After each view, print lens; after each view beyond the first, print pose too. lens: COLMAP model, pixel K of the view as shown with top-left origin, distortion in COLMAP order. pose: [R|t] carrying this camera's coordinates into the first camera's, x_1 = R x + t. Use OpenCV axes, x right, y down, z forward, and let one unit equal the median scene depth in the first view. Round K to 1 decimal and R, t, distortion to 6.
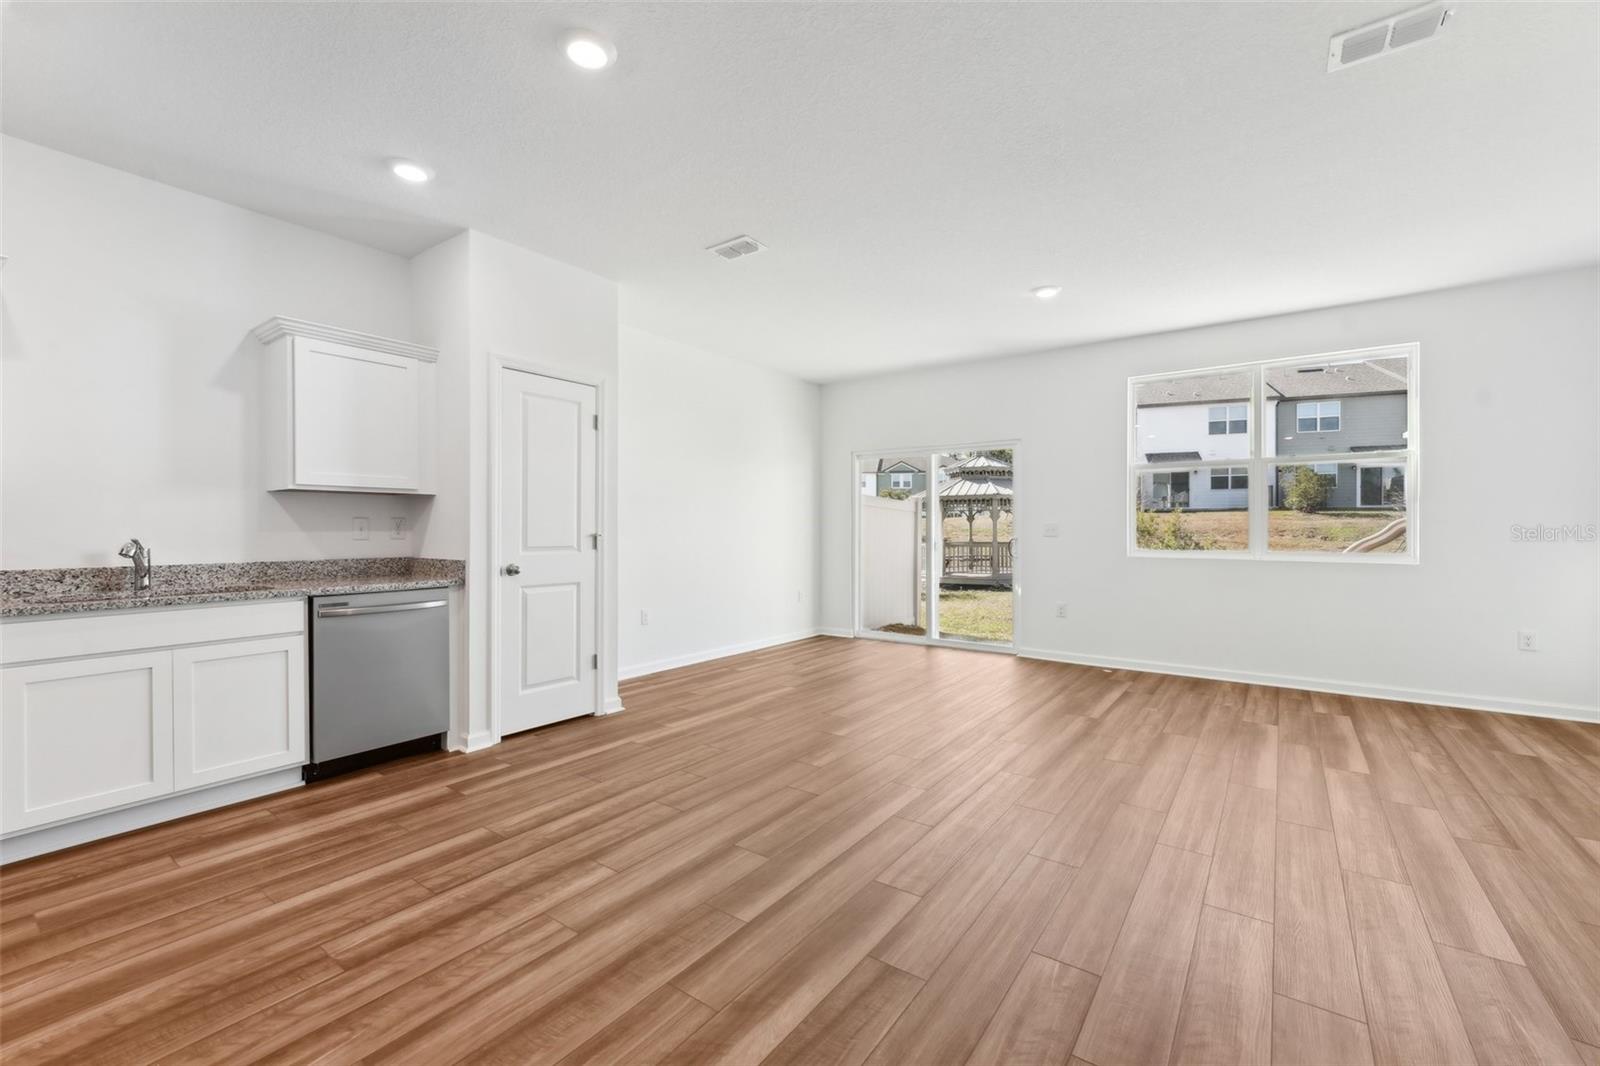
lens RADIAL K [[663.7, 0, 803.2], [0, 663.7, 537.0], [0, 0, 1]] dist [-0.002780, 0.000225]
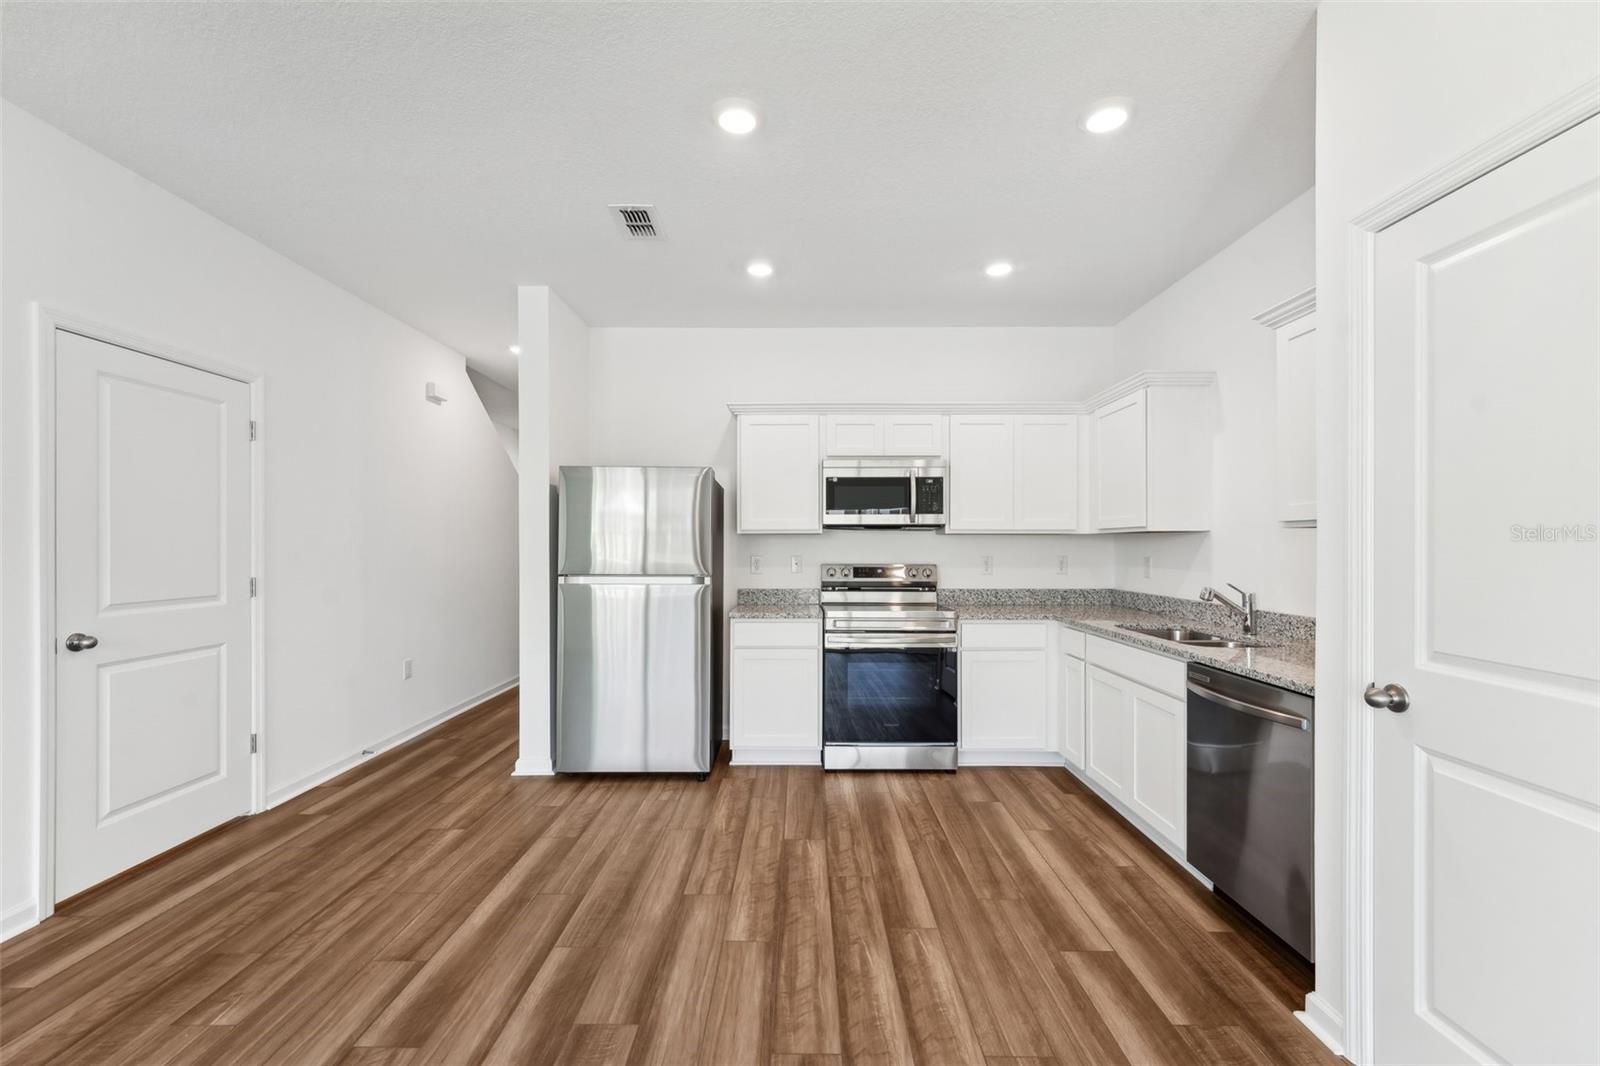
lens RADIAL K [[658.5, 0, 794.8], [0, 658.5, 541.2], [0, 0, 1]] dist [-0.000061, 0.000466]
pose [[-0.816389, -0.002183, -0.577499, 0.121470], [-0.007117, 0.999955, 0.006281, -0.052387], [0.577459, 0.009238, -0.816368, 1.171030]]
